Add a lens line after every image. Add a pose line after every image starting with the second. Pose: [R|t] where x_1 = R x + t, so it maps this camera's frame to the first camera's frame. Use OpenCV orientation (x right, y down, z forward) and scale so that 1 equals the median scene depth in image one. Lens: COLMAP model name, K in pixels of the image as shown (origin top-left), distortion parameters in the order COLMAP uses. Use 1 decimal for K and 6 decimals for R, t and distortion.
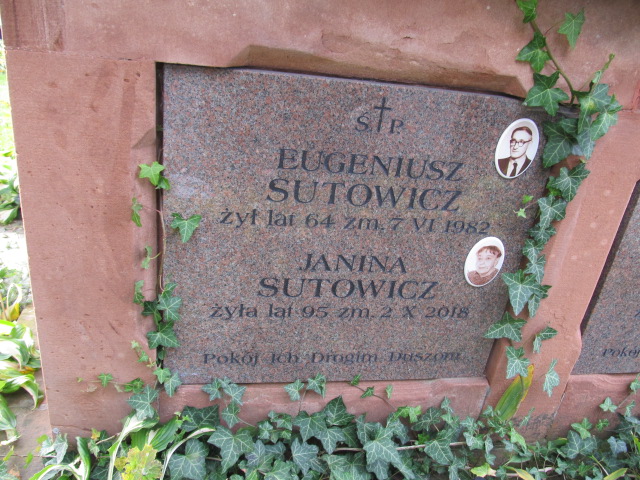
lens RADIAL K [[525.9, 0, 320.0], [0, 525.9, 240.0], [0, 0, 1]] dist [-0.061631, 0.014955]
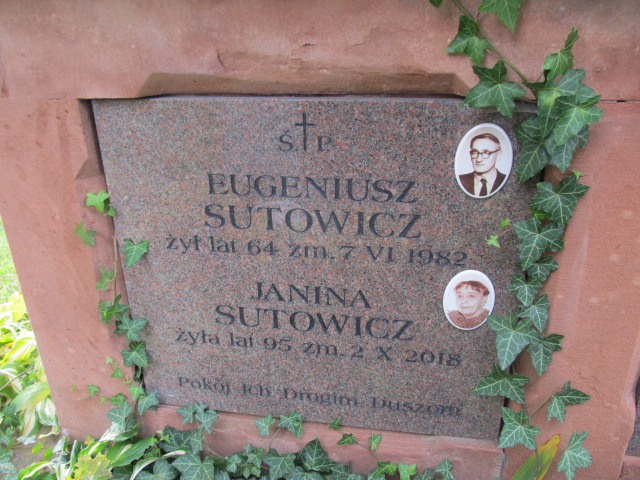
lens RADIAL K [[525.9, 0, 320.0], [0, 525.9, 240.0], [0, 0, 1]] dist [-0.061631, 0.014955]
pose [[0.927293, 0.008194, -0.374246, 0.450167], [-0.025842, 0.998777, -0.042163, -0.013342], [0.373443, 0.048768, 0.926370, 0.164180]]
